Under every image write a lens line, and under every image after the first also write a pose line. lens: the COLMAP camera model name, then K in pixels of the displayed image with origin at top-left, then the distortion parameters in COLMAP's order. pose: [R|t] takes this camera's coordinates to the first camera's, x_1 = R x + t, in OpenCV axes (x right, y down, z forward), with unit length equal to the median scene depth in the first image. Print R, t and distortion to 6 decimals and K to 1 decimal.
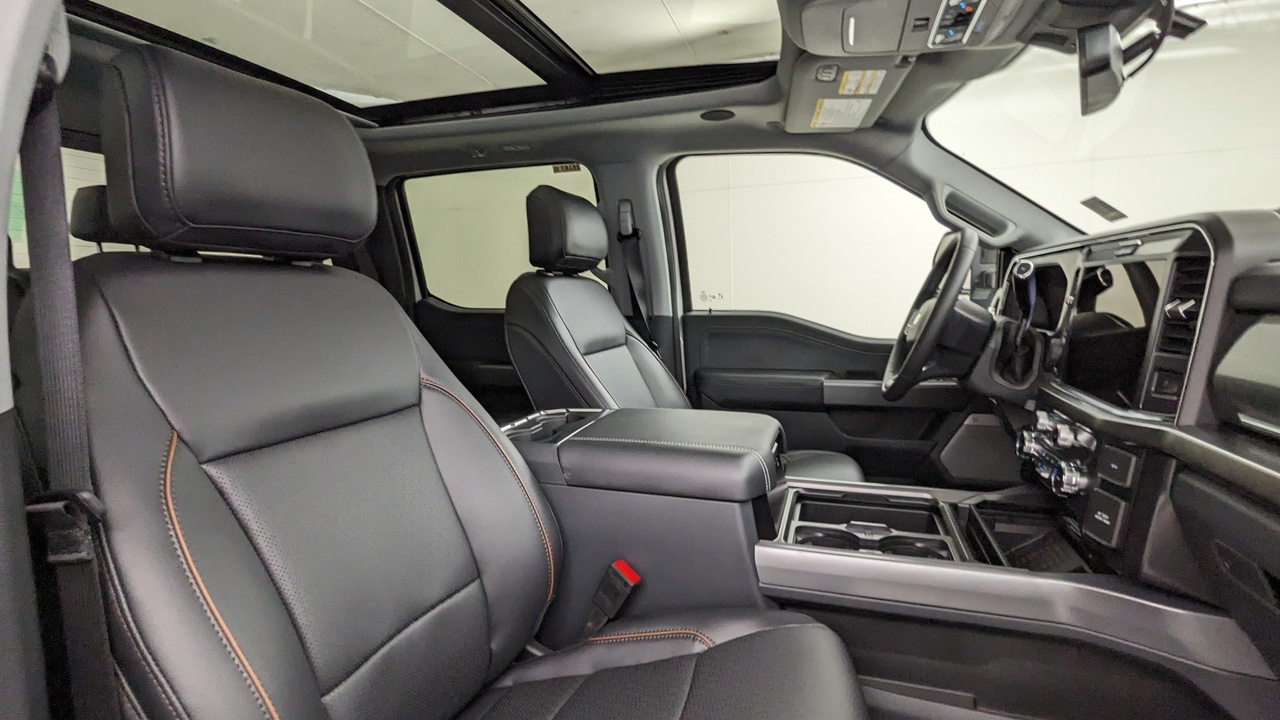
lens RADIAL K [[612.5, 0, 640.0], [0, 612.5, 352.7], [0, 0, 1]] dist [-0.001431, -0.000584]
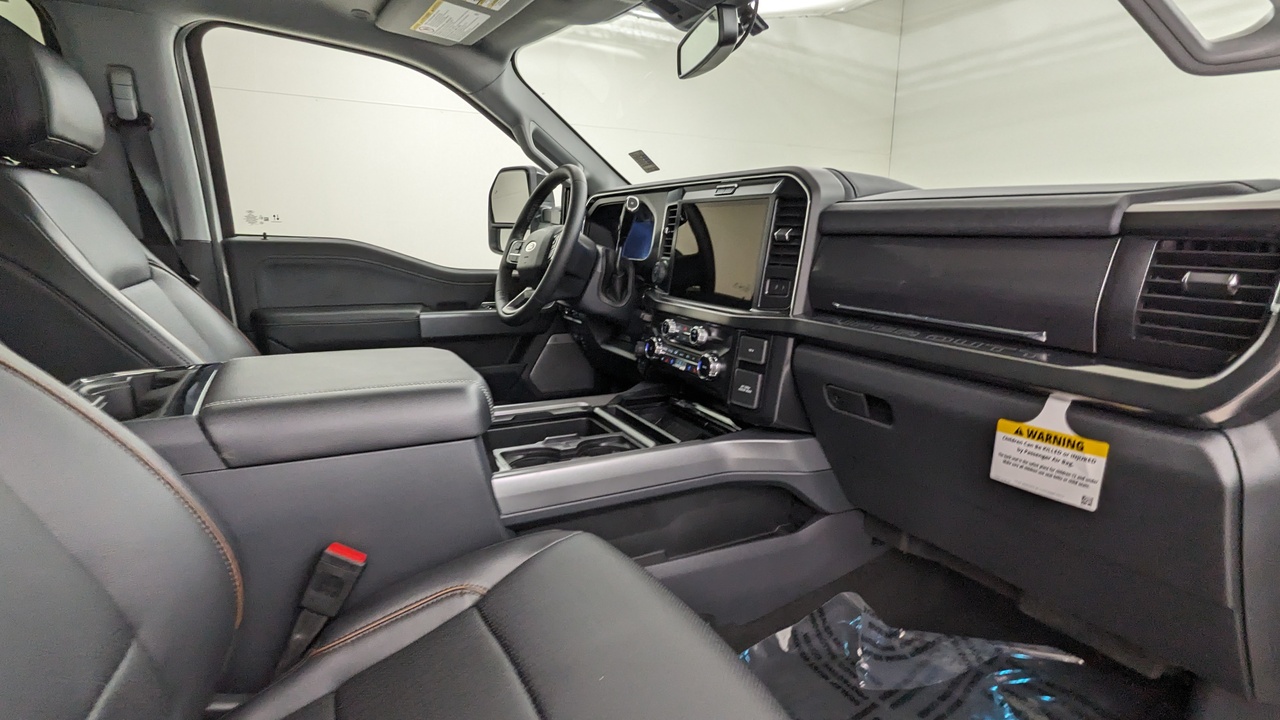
lens RADIAL K [[612.5, 0, 640.0], [0, 612.5, 352.7], [0, 0, 1]] dist [-0.001431, -0.000584]
pose [[0.687745, -0.103929, 0.718475, -0.257849], [0.034528, 0.993262, 0.110626, 0.021111], [-0.725131, -0.051275, 0.686699, 0.163748]]
